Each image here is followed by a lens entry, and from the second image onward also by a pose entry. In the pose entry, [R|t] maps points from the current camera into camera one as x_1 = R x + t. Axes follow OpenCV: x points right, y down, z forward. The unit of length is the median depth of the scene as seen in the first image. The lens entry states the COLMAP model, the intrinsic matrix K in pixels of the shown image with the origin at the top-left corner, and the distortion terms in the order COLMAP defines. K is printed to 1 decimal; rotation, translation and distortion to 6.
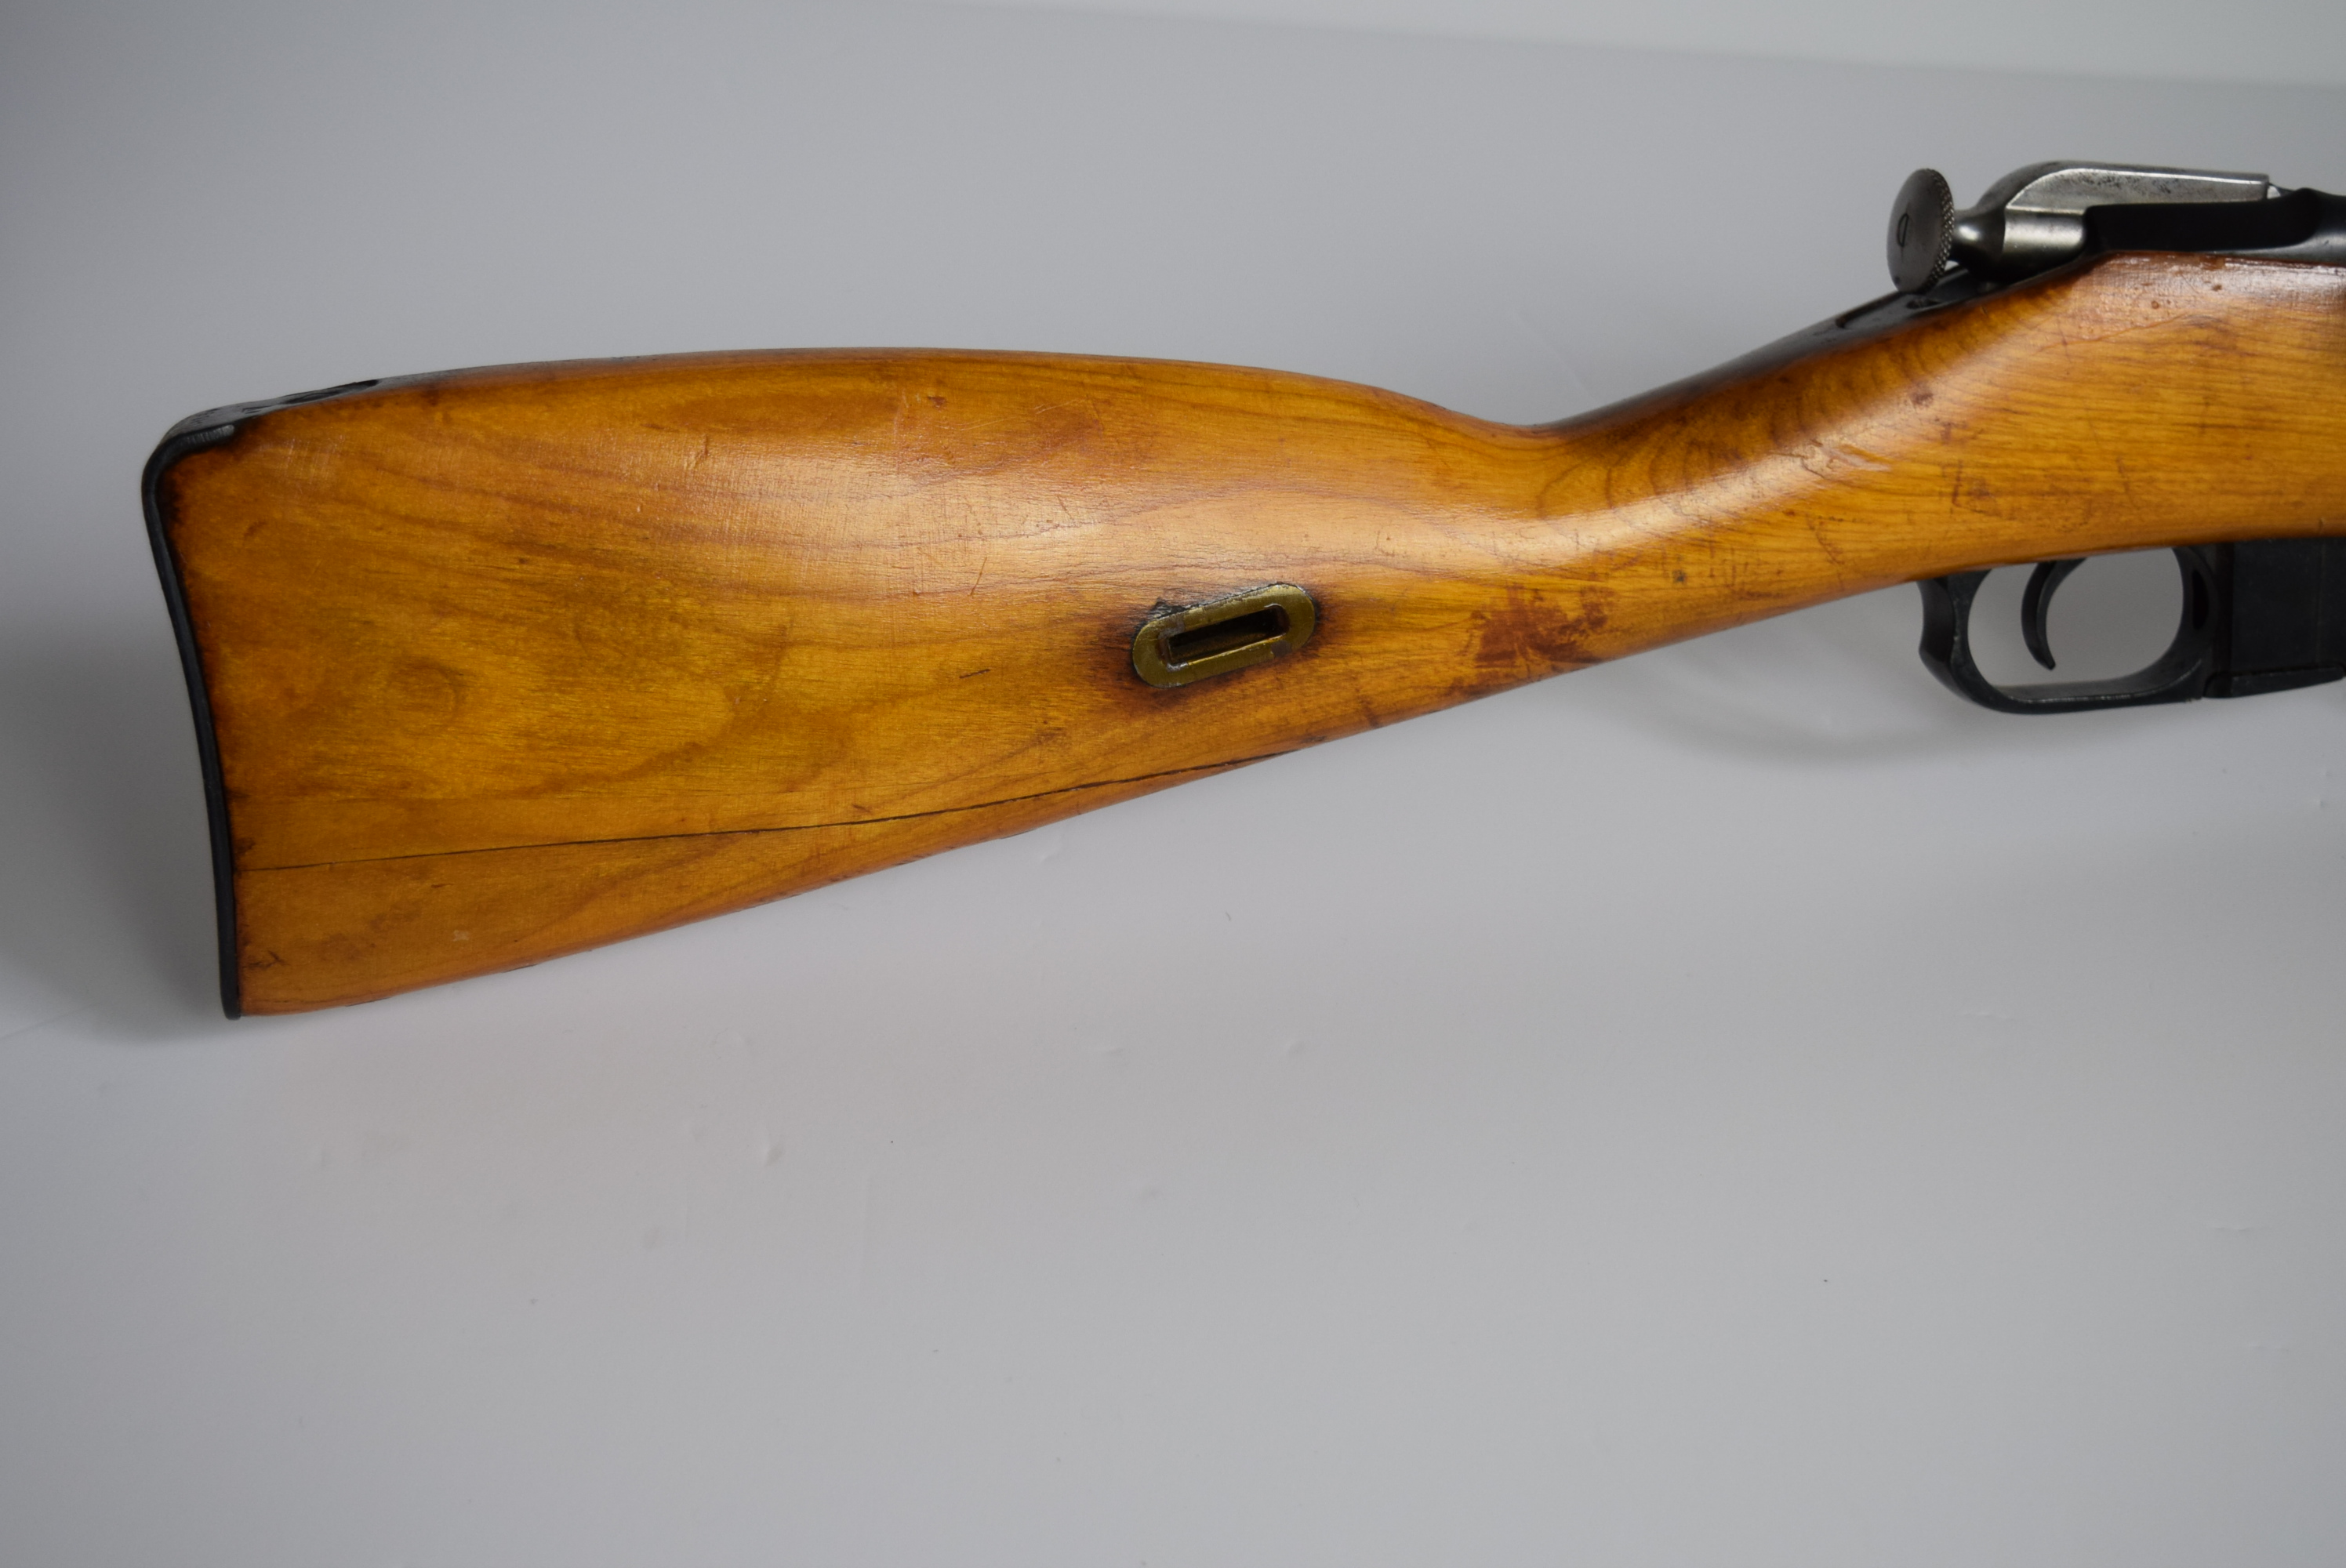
lens RADIAL K [[3412.7, 0, 1173.0], [0, 3412.7, 784.0], [0, 0, 1]] dist [-0.030061, -0.024472]
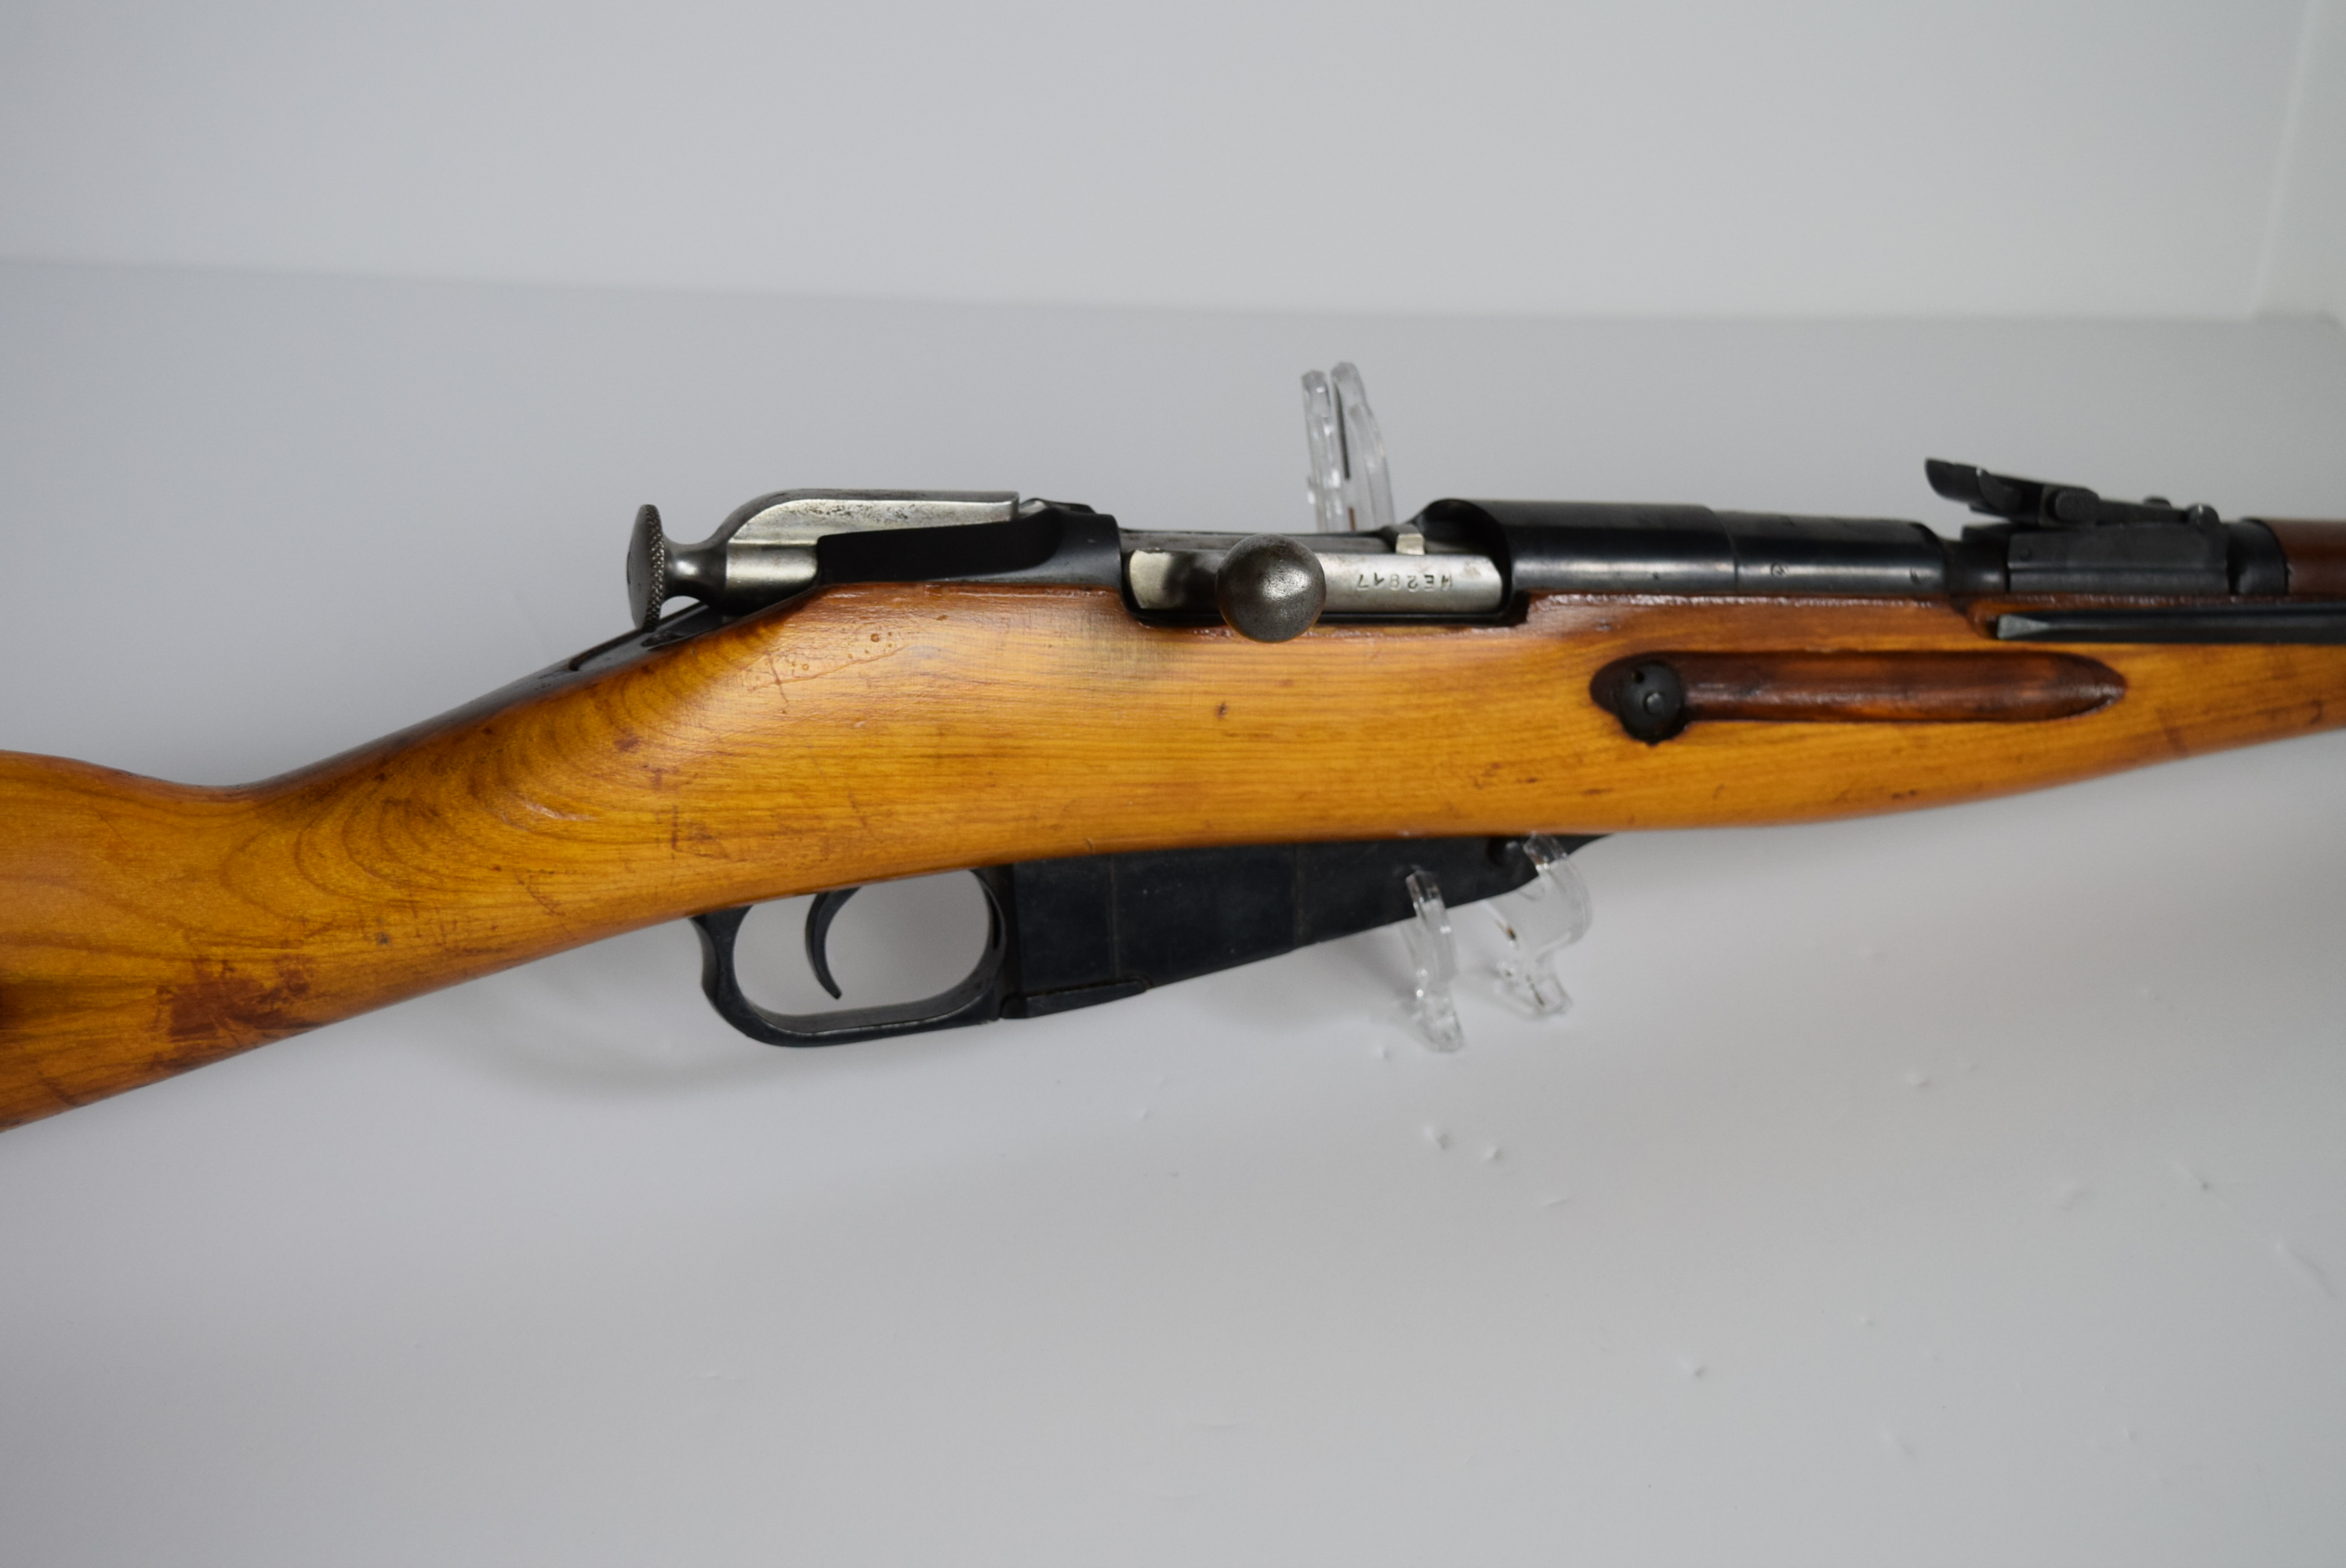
lens RADIAL K [[3412.7, 0, 1173.0], [0, 3412.7, 784.0], [0, 0, 1]] dist [-0.030061, -0.024472]
pose [[0.994939, -0.039326, 0.092467, 0.281869], [0.042501, 0.998564, -0.032622, -0.062994], [-0.091051, 0.036387, 0.995181, 0.011560]]
